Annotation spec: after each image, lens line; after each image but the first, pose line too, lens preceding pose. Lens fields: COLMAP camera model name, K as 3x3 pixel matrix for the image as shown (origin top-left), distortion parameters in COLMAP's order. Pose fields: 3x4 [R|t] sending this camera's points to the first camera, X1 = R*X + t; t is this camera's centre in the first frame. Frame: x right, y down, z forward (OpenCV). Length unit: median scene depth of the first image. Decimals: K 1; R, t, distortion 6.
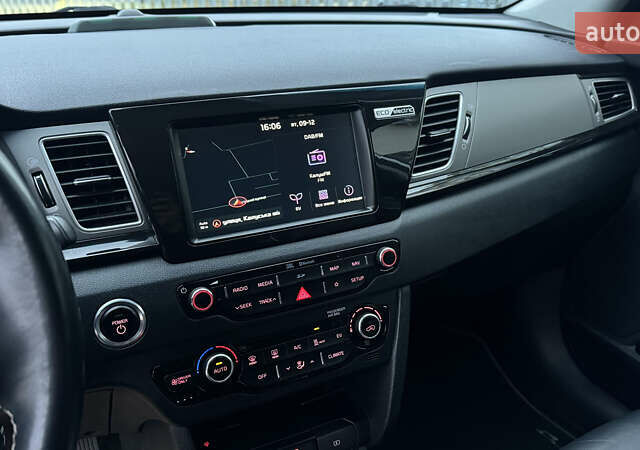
lens RADIAL K [[561.6, 0, 325.9], [0, 561.6, 228.8], [0, 0, 1]] dist [0.104793, -0.124046]
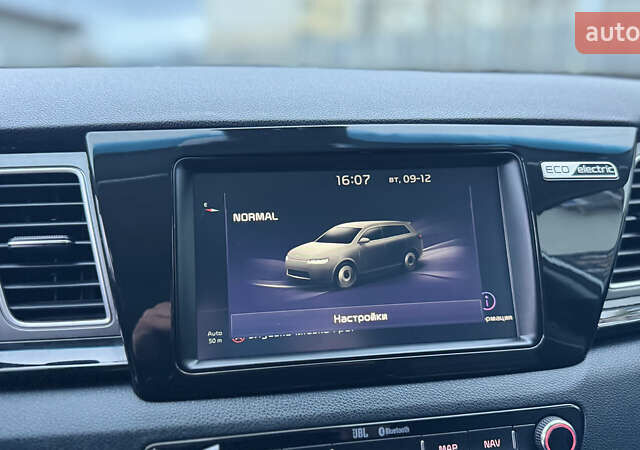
lens RADIAL K [[584.3, 0, 320.0], [0, 584.3, 225.0], [0, 0, 1]] dist [0.164437, -0.414112]
pose [[0.961047, 0.057018, -0.270441, 0.037596], [-0.109089, 0.977301, -0.181612, -0.018757], [0.253947, 0.204040, 0.945451, 0.407384]]
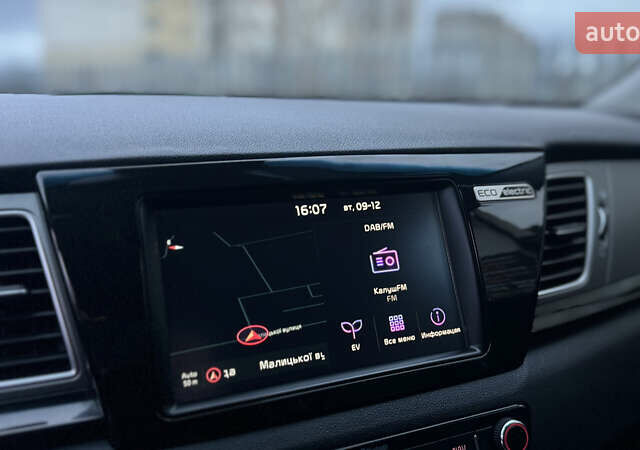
lens RADIAL K [[584.3, 0, 320.0], [0, 584.3, 225.0], [0, 0, 1]] dist [0.164437, -0.414112]
pose [[0.999197, -0.000278, -0.040062, -0.061185], [-0.008872, 0.973614, -0.228028, -0.020075], [0.039068, 0.228200, 0.972830, 0.377276]]
